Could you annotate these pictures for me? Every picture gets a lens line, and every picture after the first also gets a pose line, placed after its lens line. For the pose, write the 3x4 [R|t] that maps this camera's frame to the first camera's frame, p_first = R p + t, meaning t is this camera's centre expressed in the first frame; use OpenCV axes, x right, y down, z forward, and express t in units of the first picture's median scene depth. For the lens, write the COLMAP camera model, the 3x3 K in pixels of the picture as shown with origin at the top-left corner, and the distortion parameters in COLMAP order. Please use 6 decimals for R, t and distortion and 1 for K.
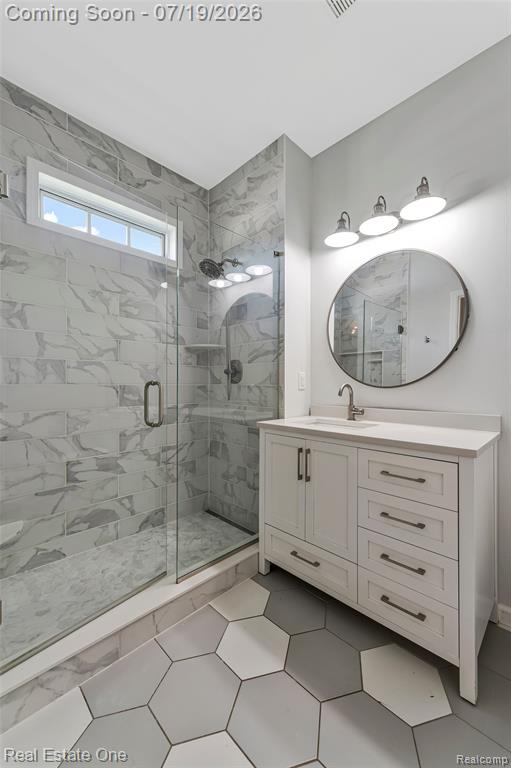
lens RADIAL K [[303.9, 0, 258.3], [0, 303.9, 385.4], [0, 0, 1]] dist [0.004717, -0.001097]
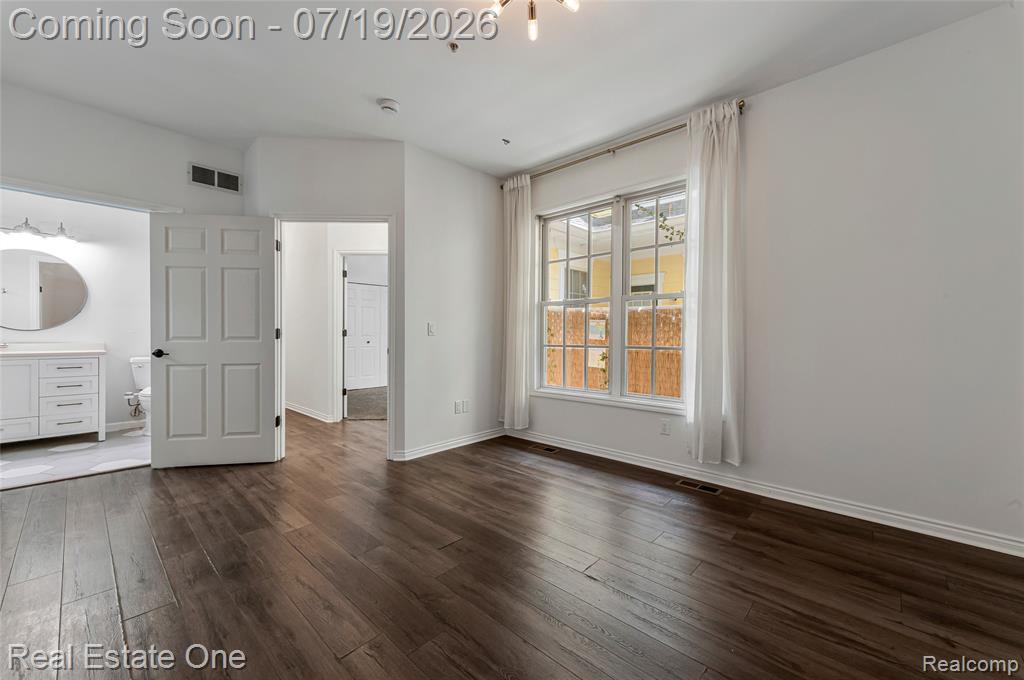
lens RADIAL K [[405.1, 0, 511.2], [0, 405.1, 340.3], [0, 0, 1]] dist [0.004717, -0.001097]
pose [[-0.038724, -0.008612, 0.999213, -1.832272], [-0.010607, 0.999910, 0.008207, 0.014813], [-0.999194, -0.010281, -0.038812, -1.499716]]
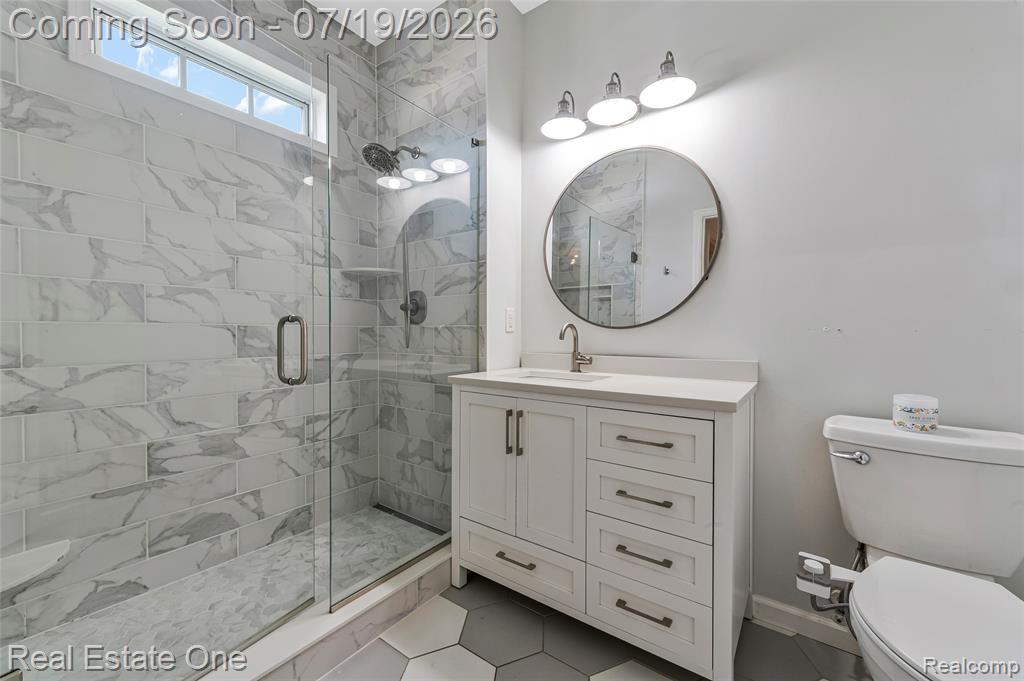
lens RADIAL K [[405.1, 0, 511.0], [0, 405.1, 340.8], [0, 0, 1]] dist [0.004717, -0.001097]
pose [[0.987707, -0.002100, 0.156302, -0.007343], [-0.000263, 0.999886, 0.015093, 0.022196], [-0.156316, -0.014948, 0.987594, 0.038656]]
